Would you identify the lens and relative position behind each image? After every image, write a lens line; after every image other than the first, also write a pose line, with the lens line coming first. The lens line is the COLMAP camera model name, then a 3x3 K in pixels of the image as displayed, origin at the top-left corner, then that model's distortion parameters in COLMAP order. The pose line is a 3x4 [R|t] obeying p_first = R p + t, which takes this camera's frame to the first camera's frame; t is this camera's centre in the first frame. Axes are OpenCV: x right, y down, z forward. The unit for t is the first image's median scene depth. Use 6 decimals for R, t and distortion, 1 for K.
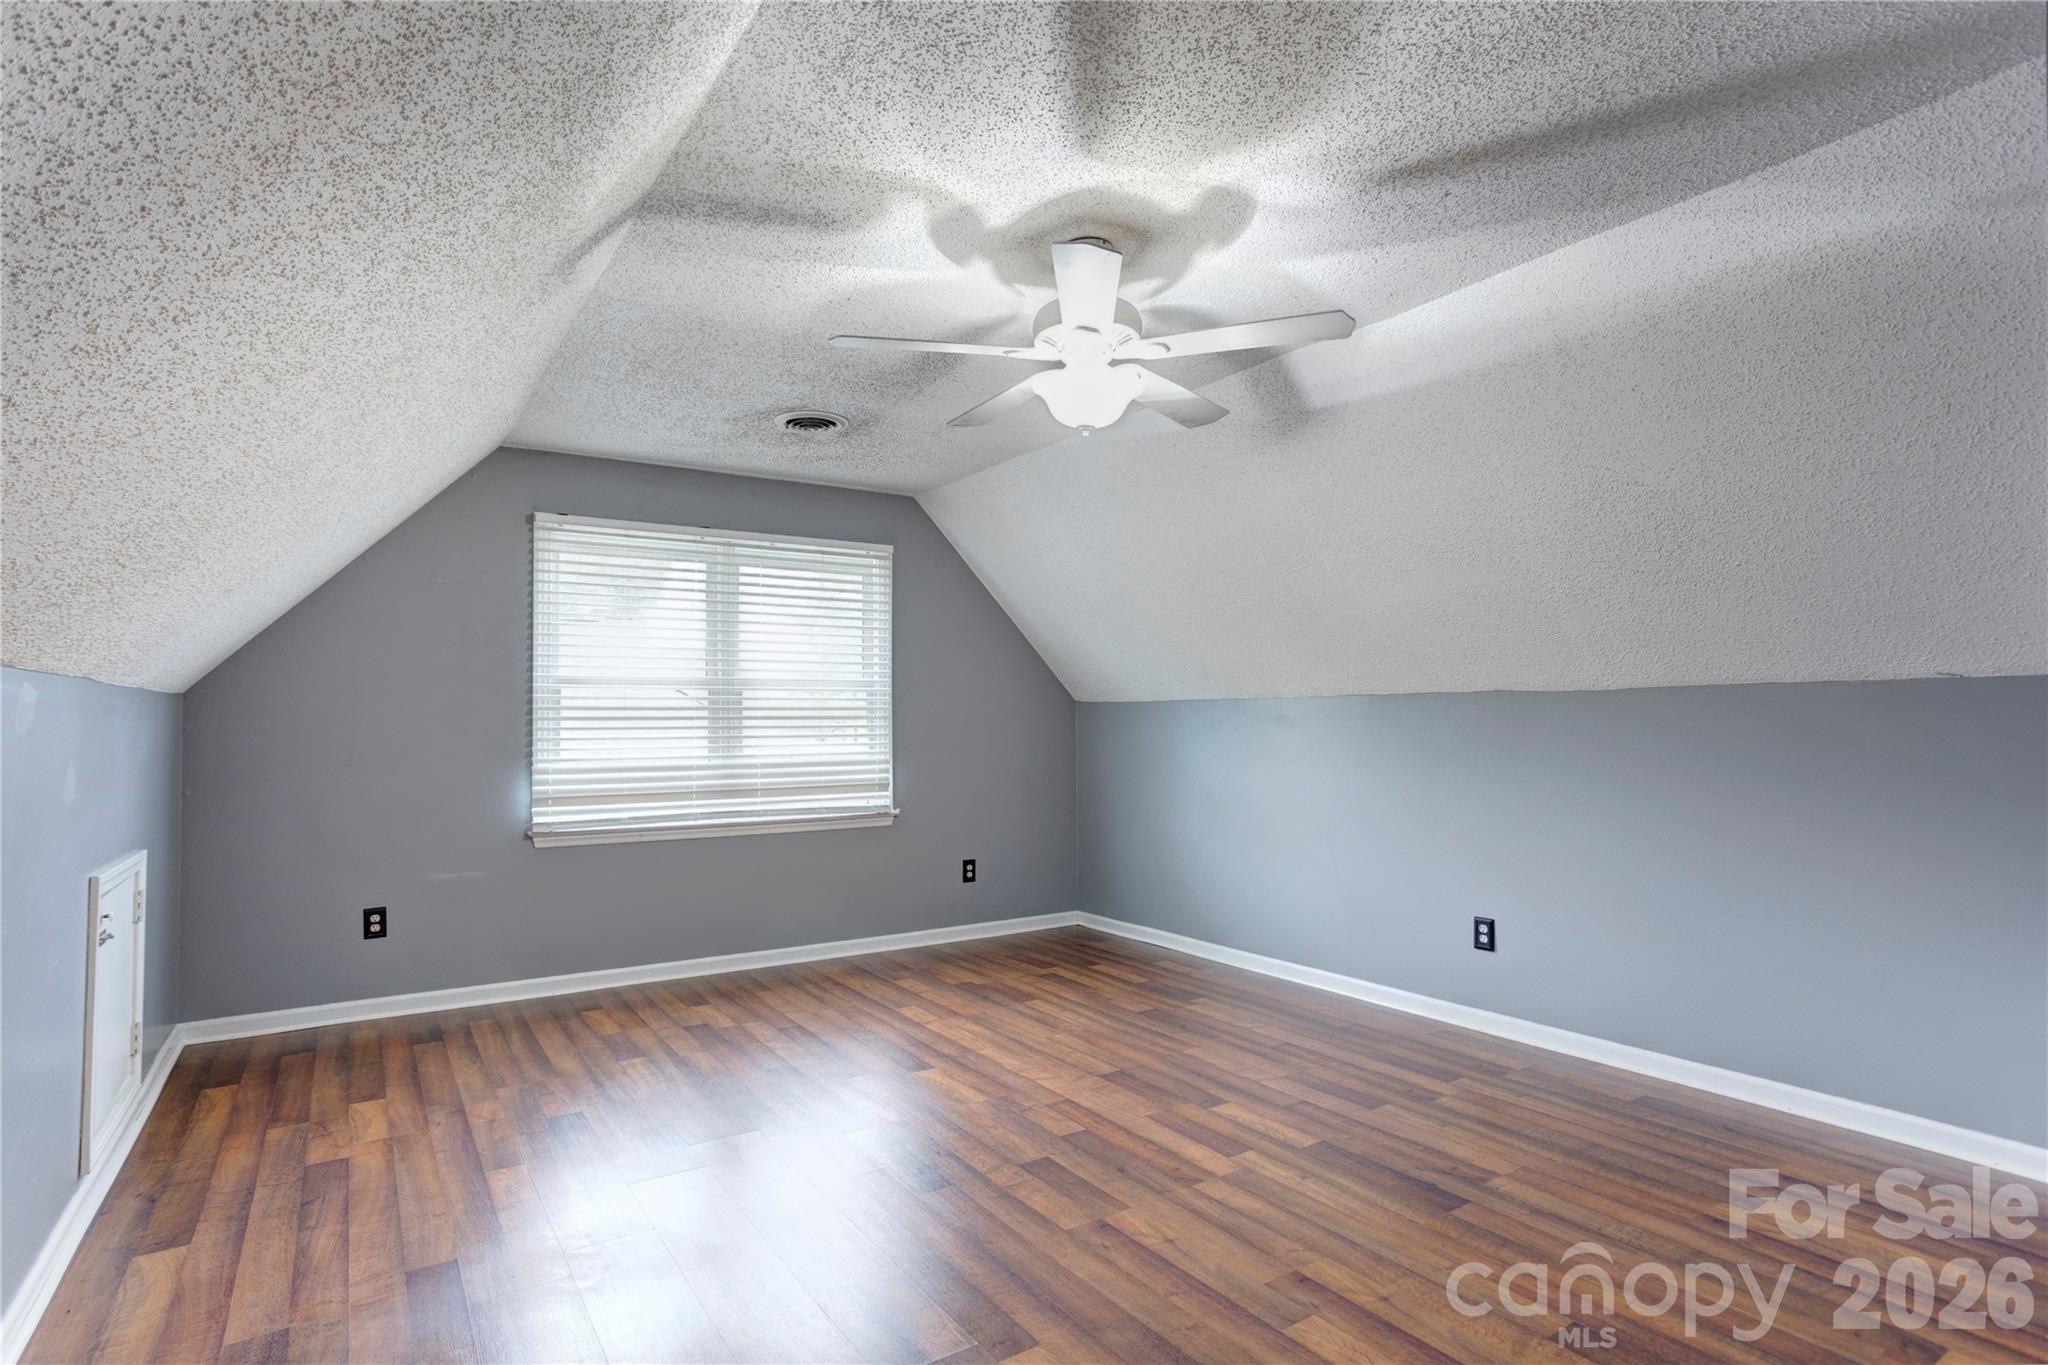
lens RADIAL K [[1055.3, 0, 1014.2], [0, 1055.3, 660.6], [0, 0, 1]] dist [-0.039679, 0.029975]
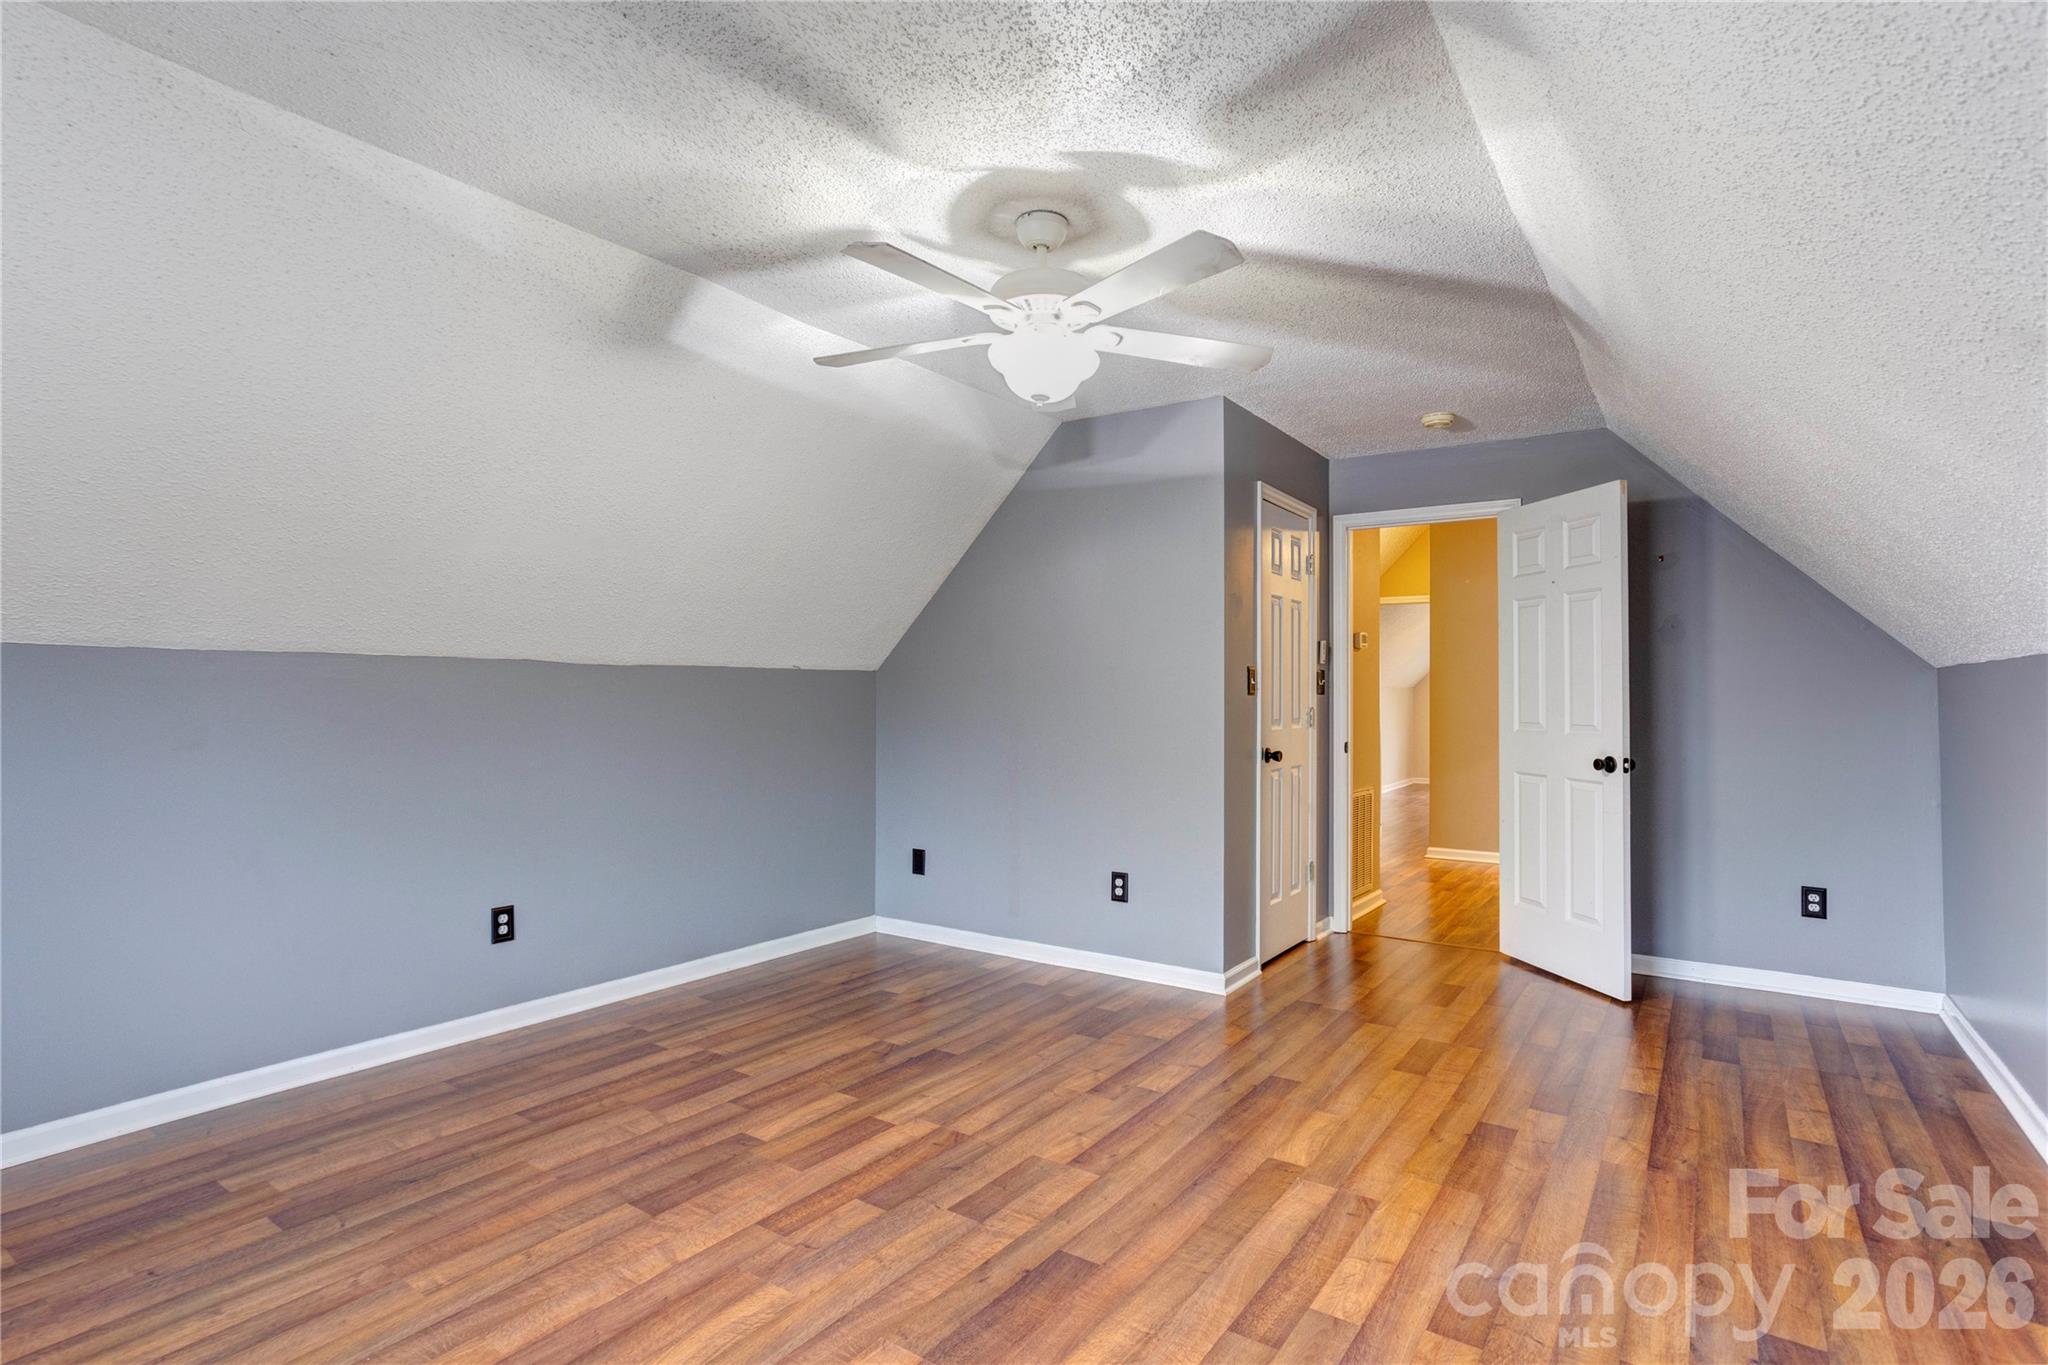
lens RADIAL K [[1055.3, 0, 1014.2], [0, 1055.3, 660.6], [0, 0, 1]] dist [-0.039679, 0.029975]
pose [[-0.387519, 0.028731, 0.921414, -0.702373], [-0.062089, 0.996431, -0.057183, 0.070099], [-0.919769, -0.079370, -0.384352, 1.180807]]
